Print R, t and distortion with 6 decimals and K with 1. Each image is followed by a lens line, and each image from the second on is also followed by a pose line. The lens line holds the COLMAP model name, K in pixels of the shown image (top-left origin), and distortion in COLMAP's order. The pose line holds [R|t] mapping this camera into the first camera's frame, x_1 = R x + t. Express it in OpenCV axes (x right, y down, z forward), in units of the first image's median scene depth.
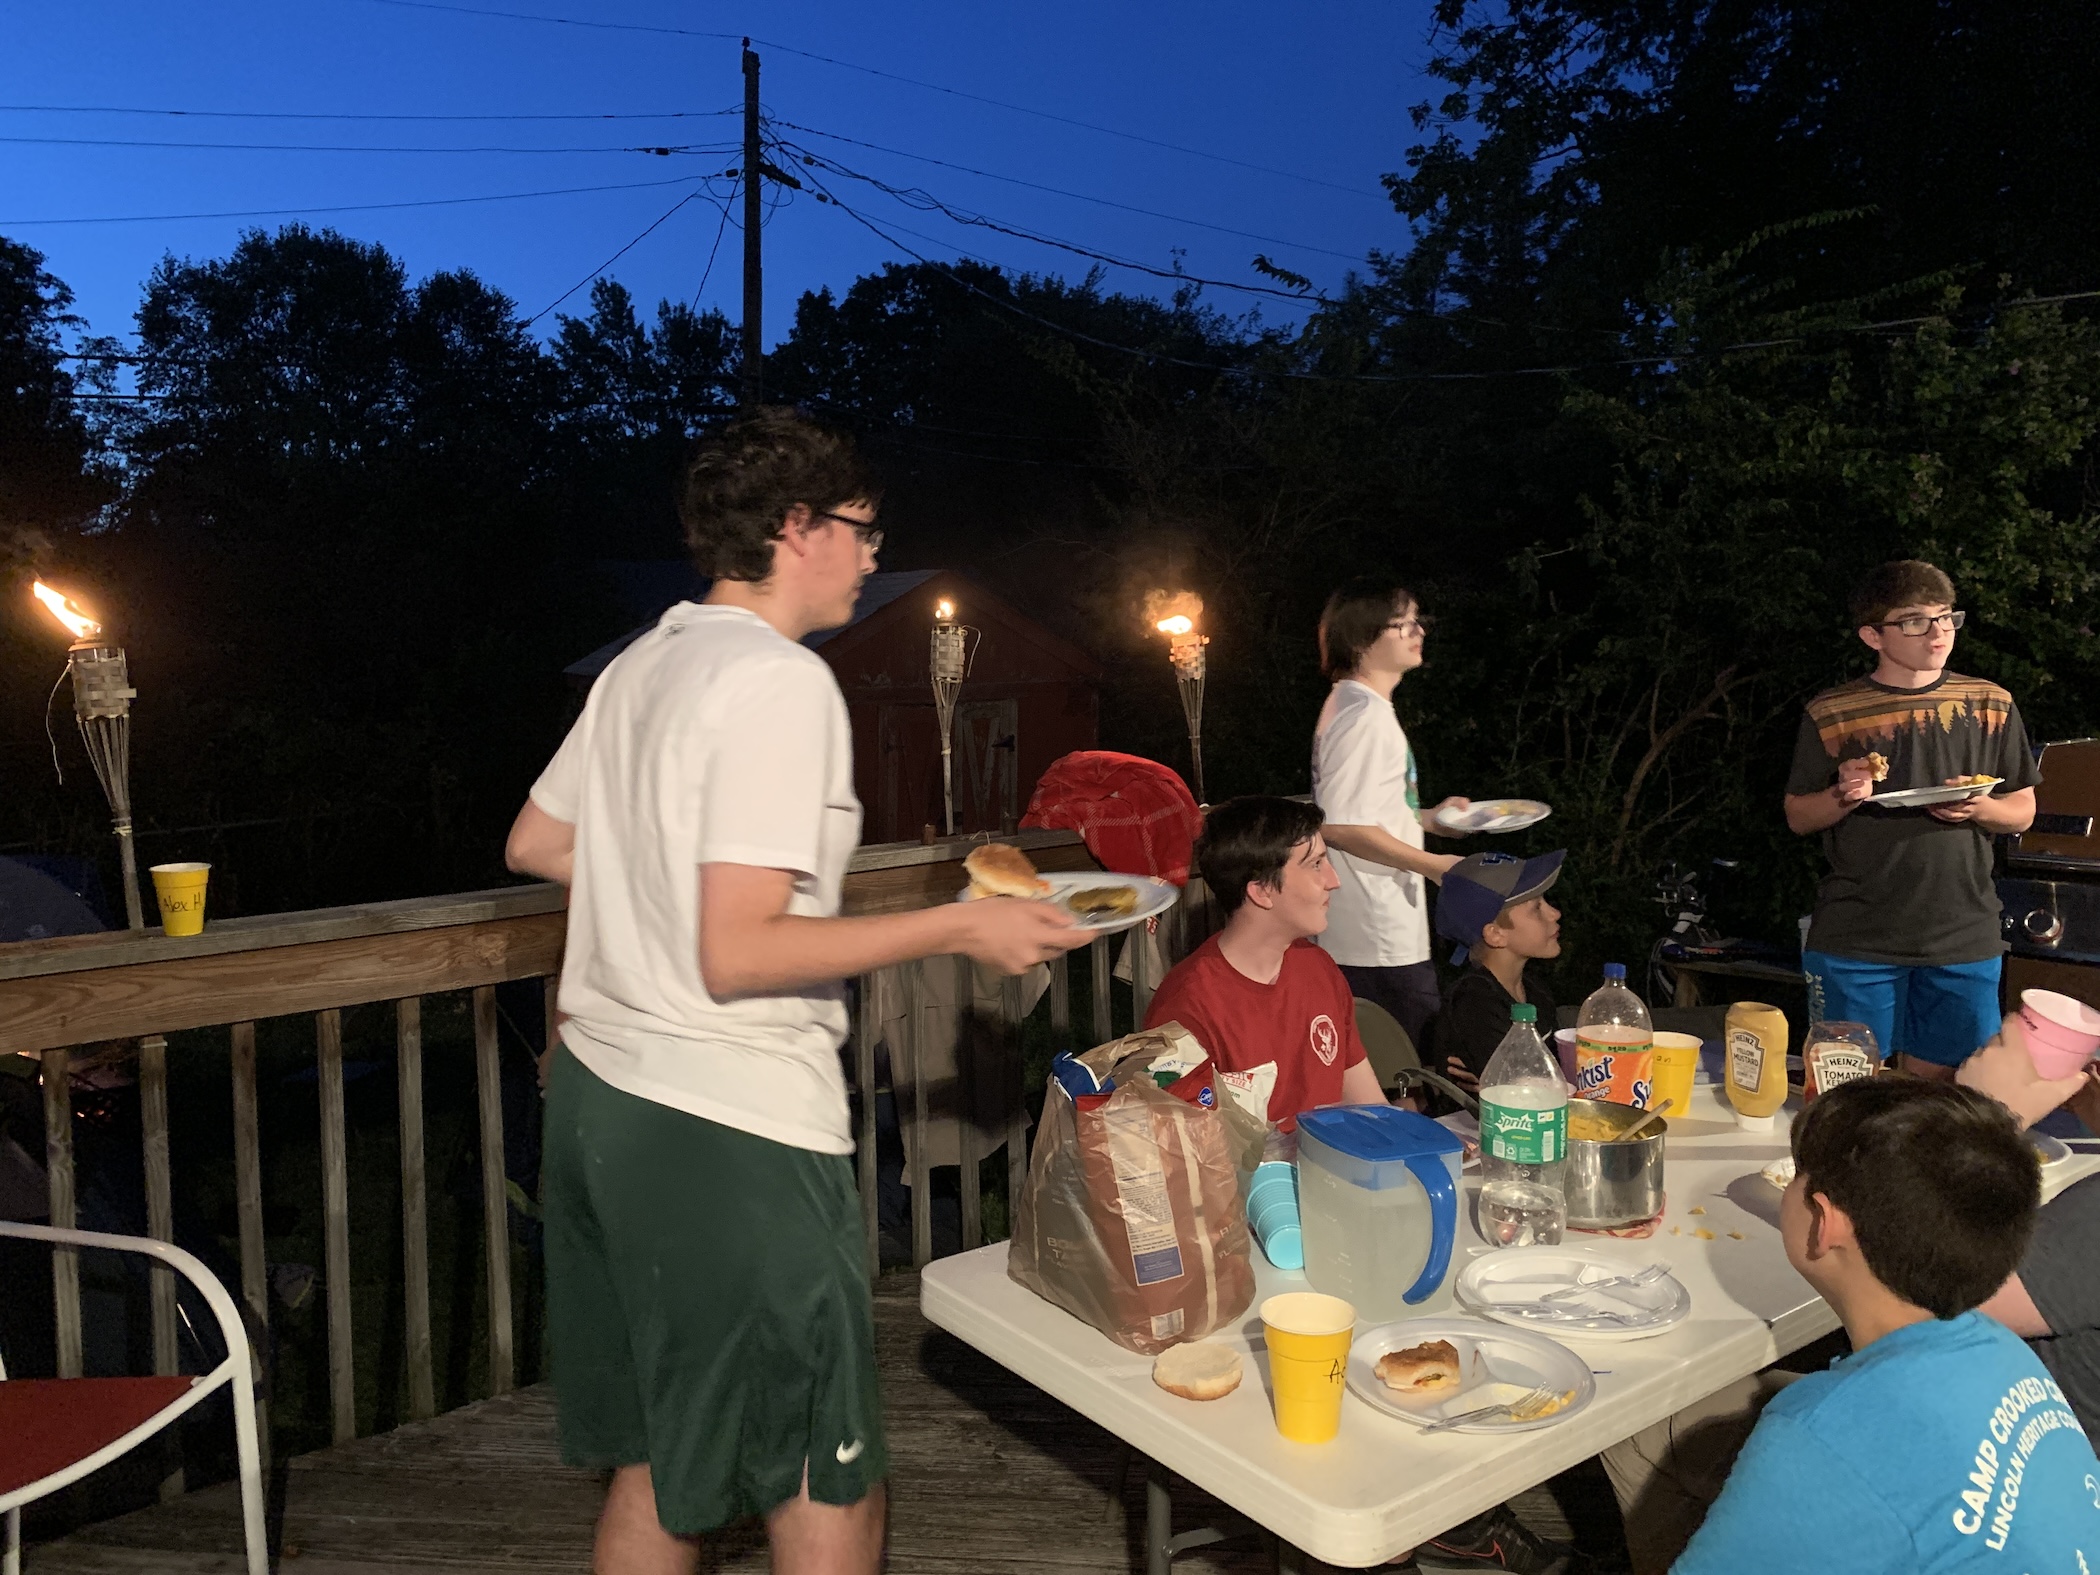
lens RADIAL K [[1583.8, 0, 1041.3], [0, 1583.8, 778.2], [0, 0, 1]] dist [0.022020, -0.025333]
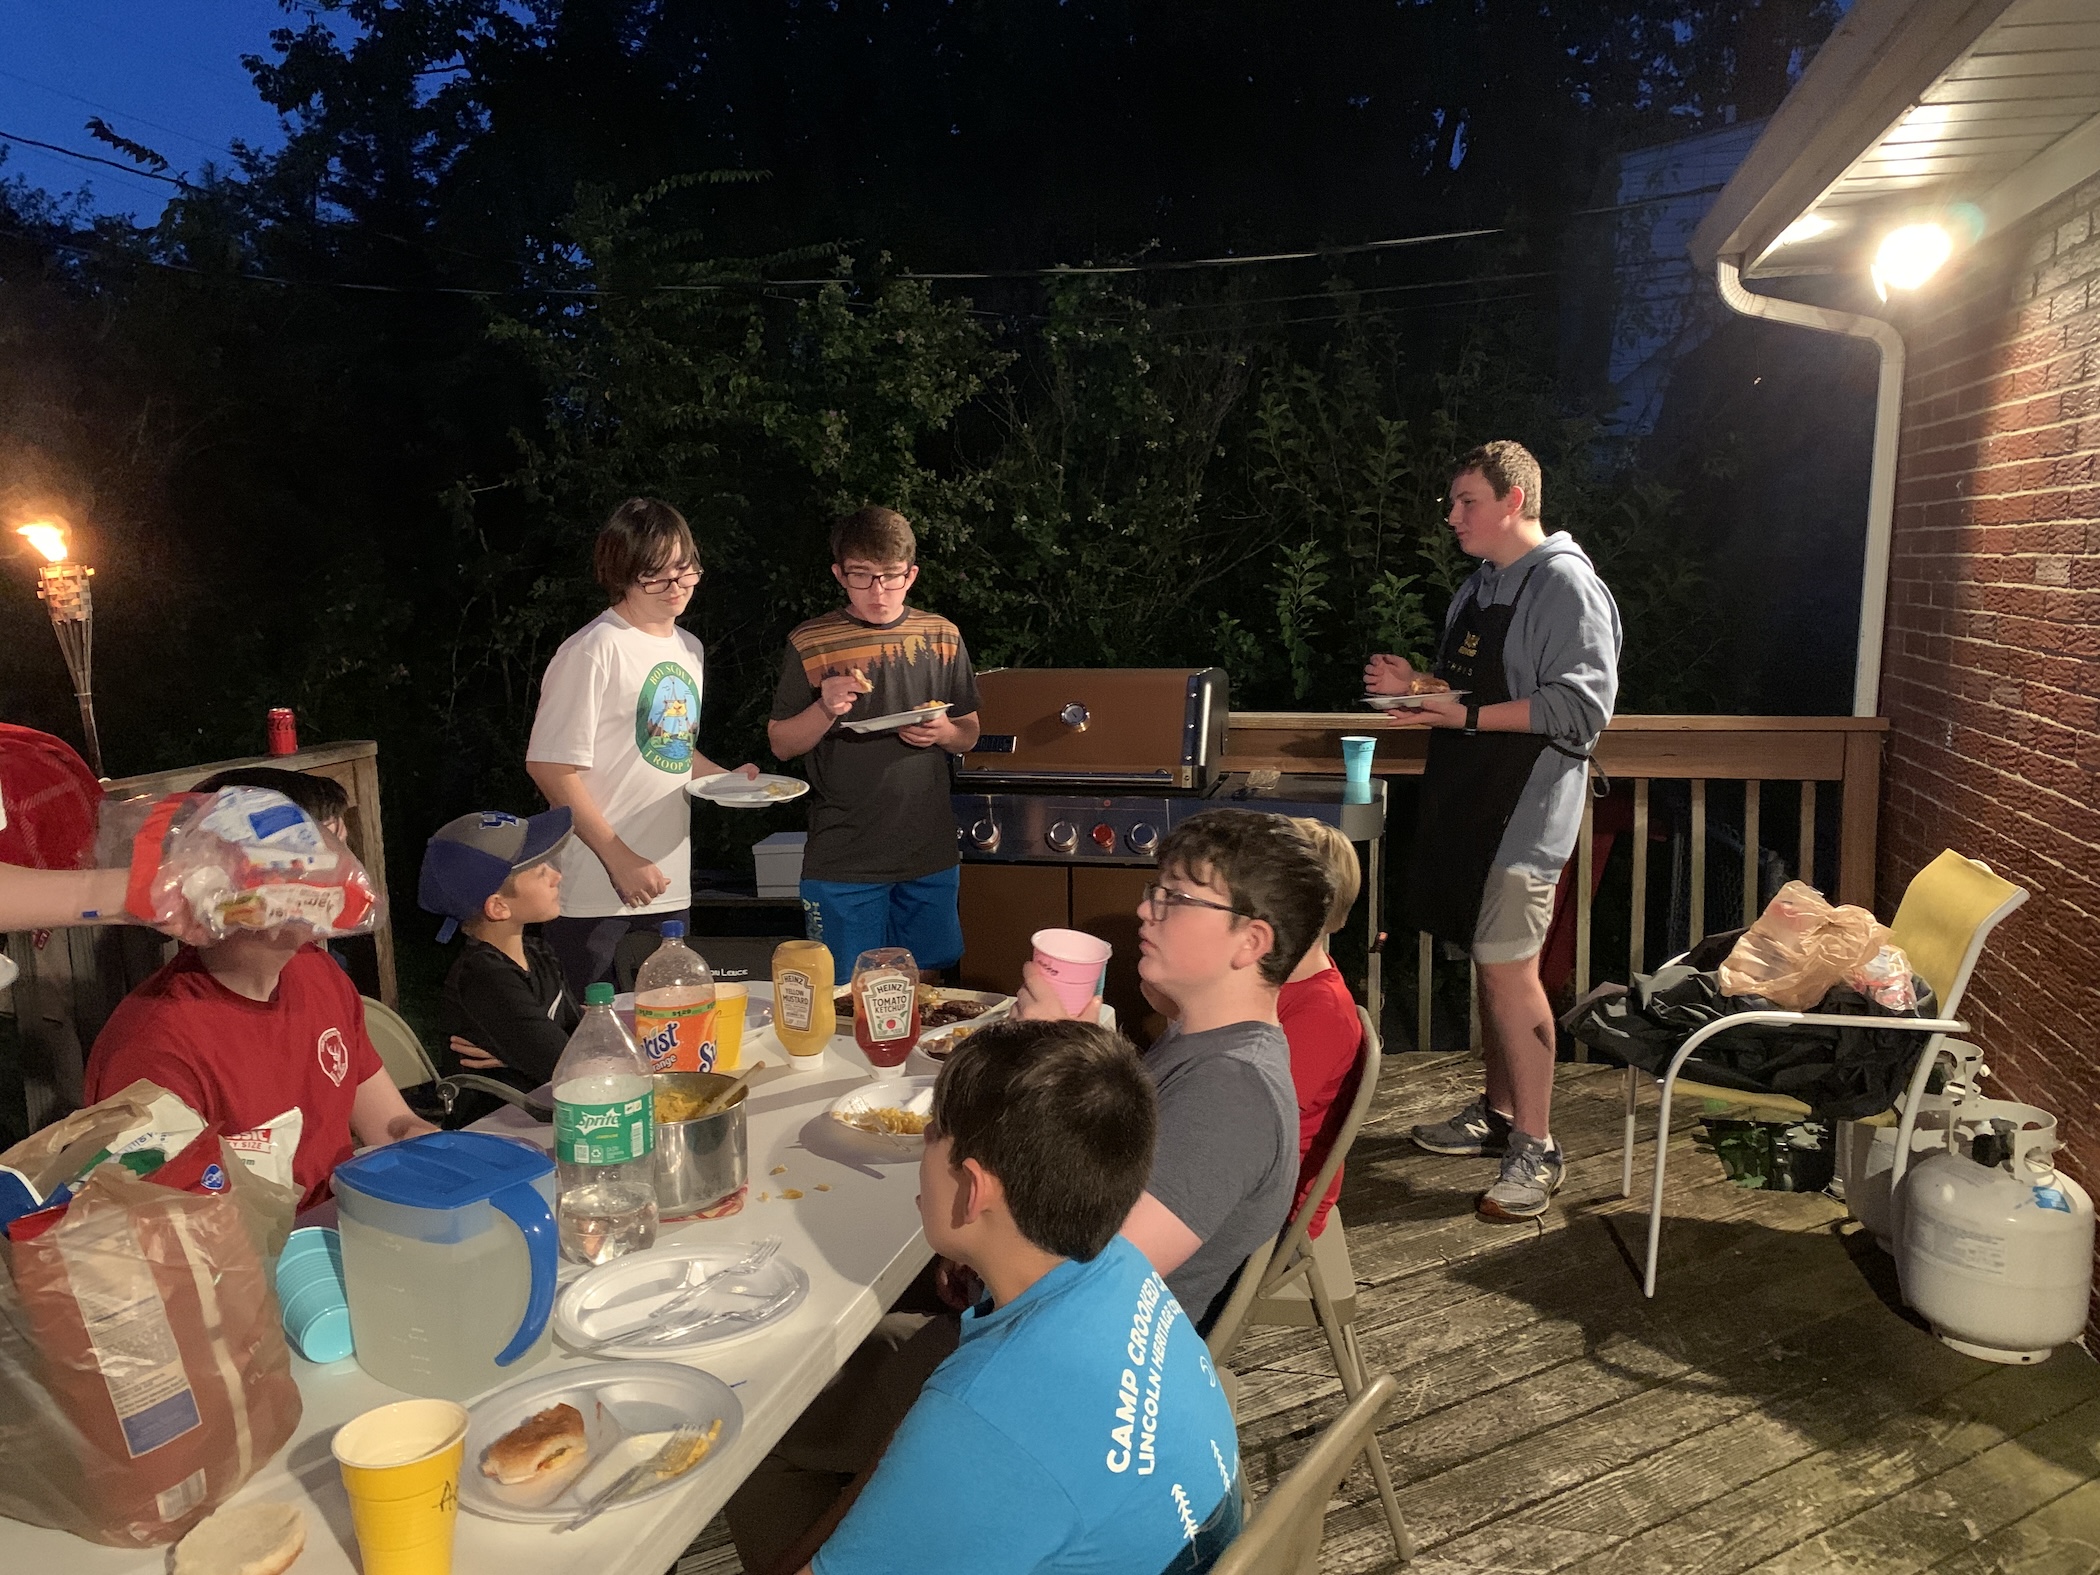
lens RADIAL K [[1583.8, 0, 1057.9], [0, 1583.8, 785.0], [0, 0, 1]] dist [0.022020, -0.025333]
pose [[0.786508, -0.072058, 0.613361, -0.013734], [0.047927, 0.997296, 0.055706, -0.001887], [-0.615717, -0.014417, 0.787835, 0.085880]]
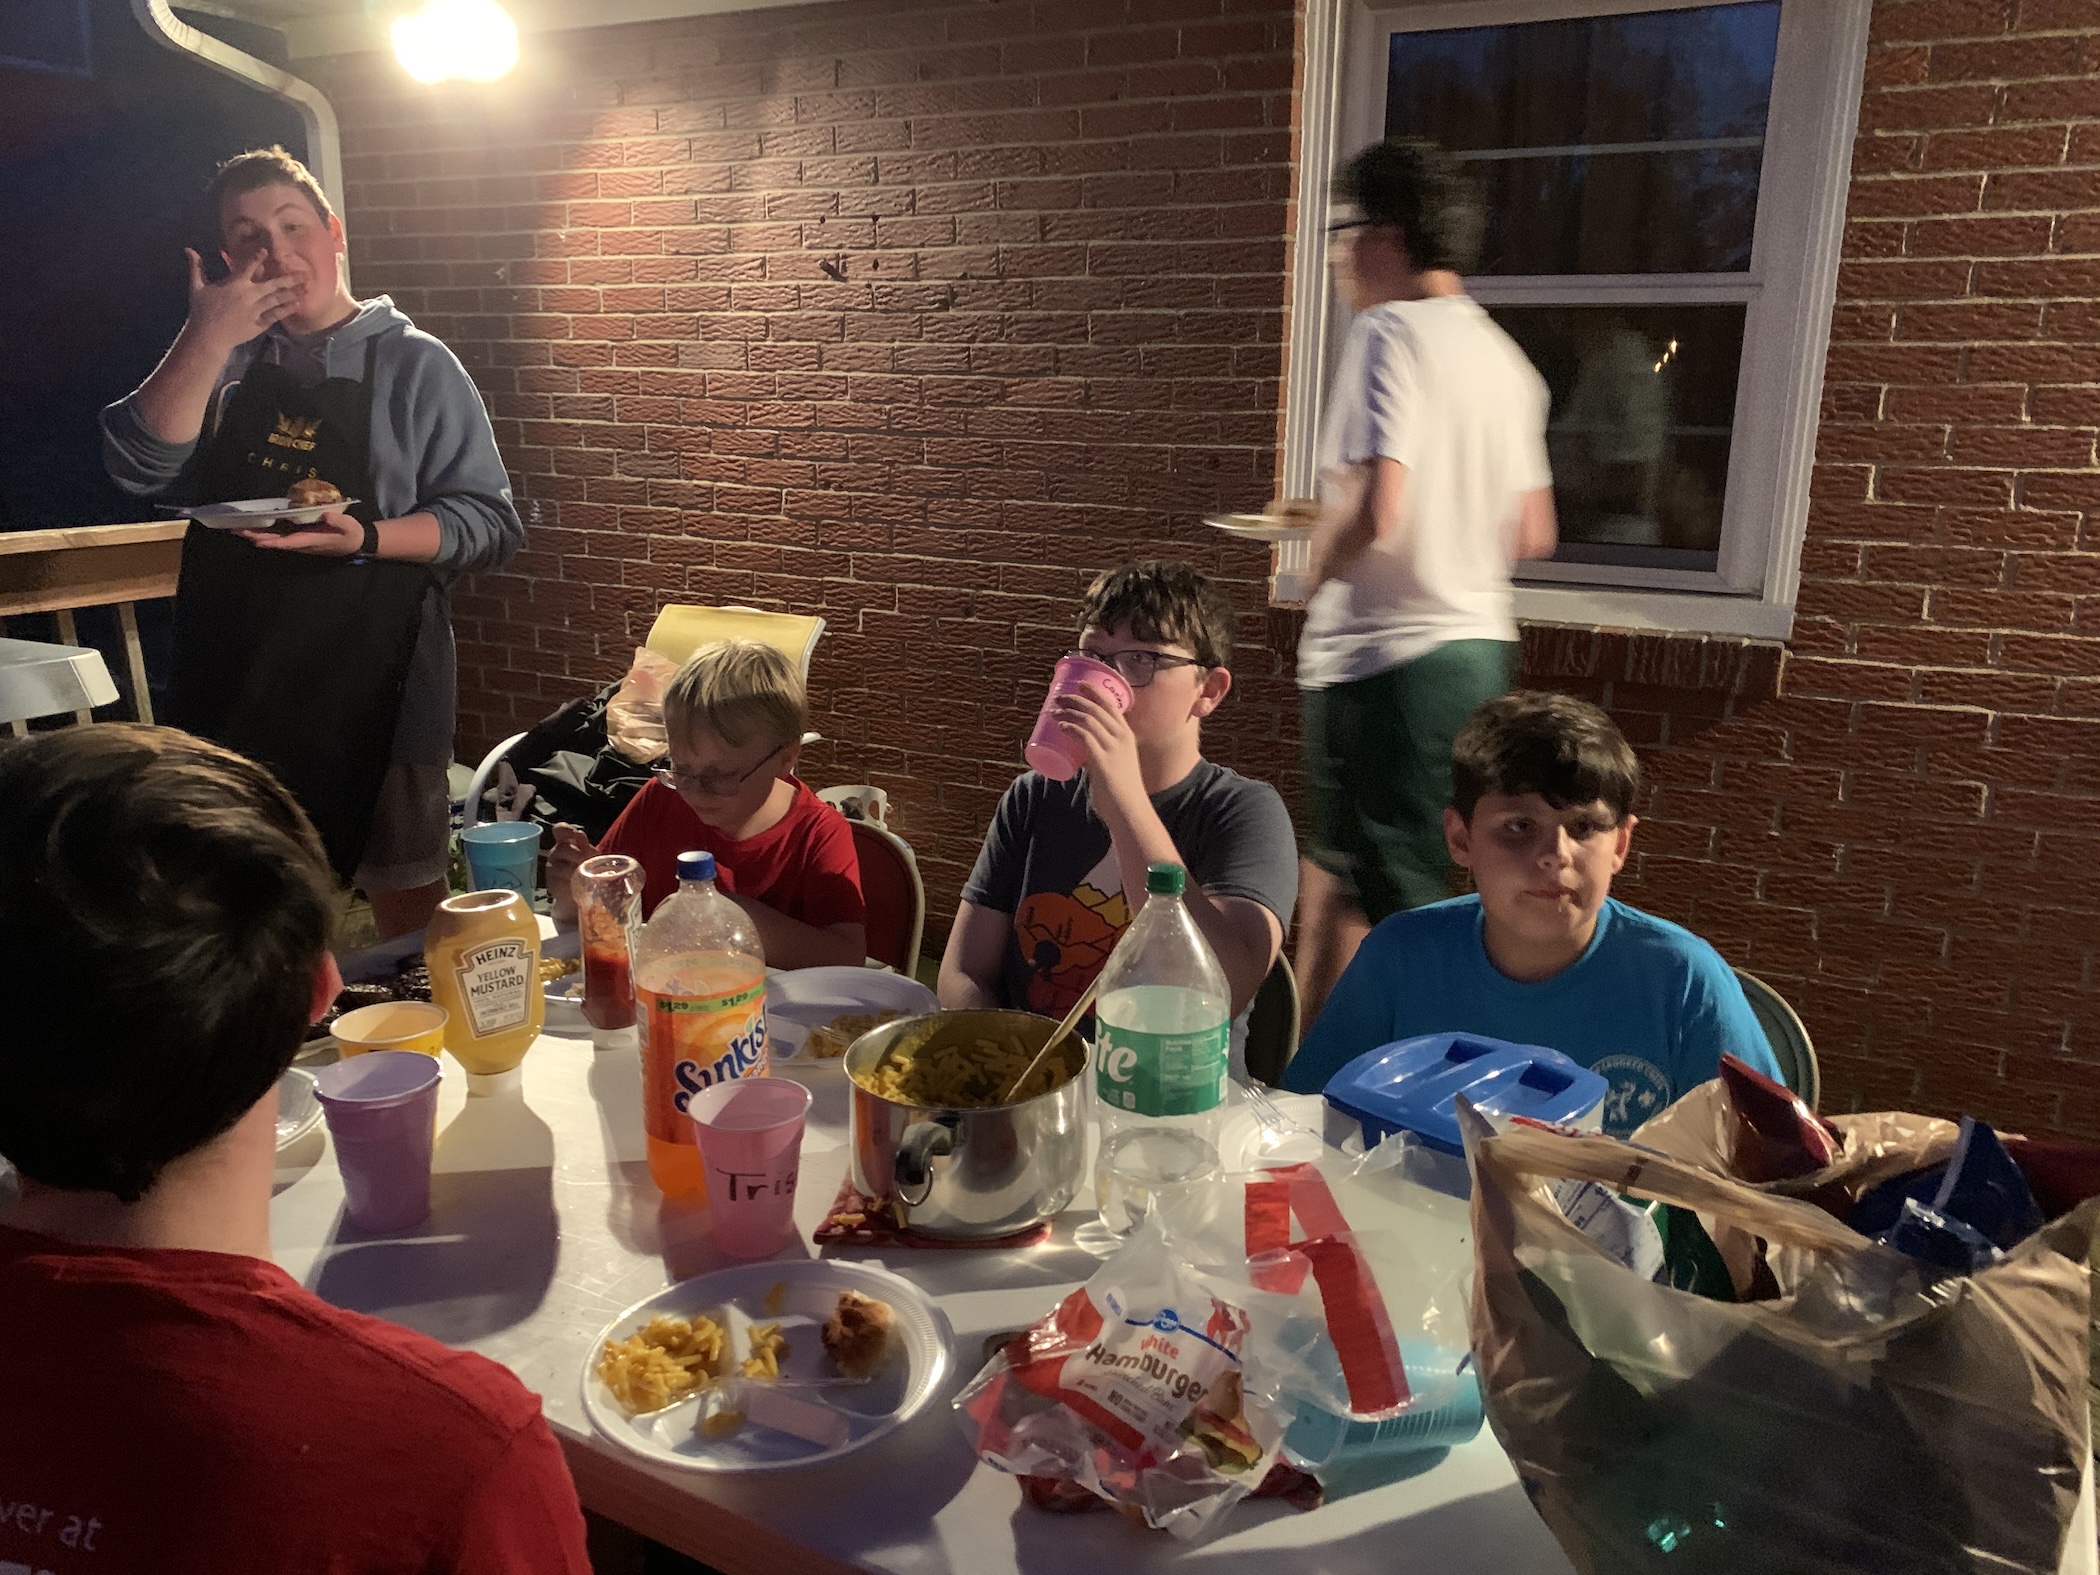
lens RADIAL K [[1583.8, 0, 1046.7], [0, 1583.8, 780.1], [0, 0, 1]] dist [0.022020, -0.025333]
pose [[-0.402285, -0.224119, 0.887659, -0.051389], [0.088746, 0.955461, 0.281457, -0.023652], [-0.911203, 0.192002, -0.364478, 0.339435]]
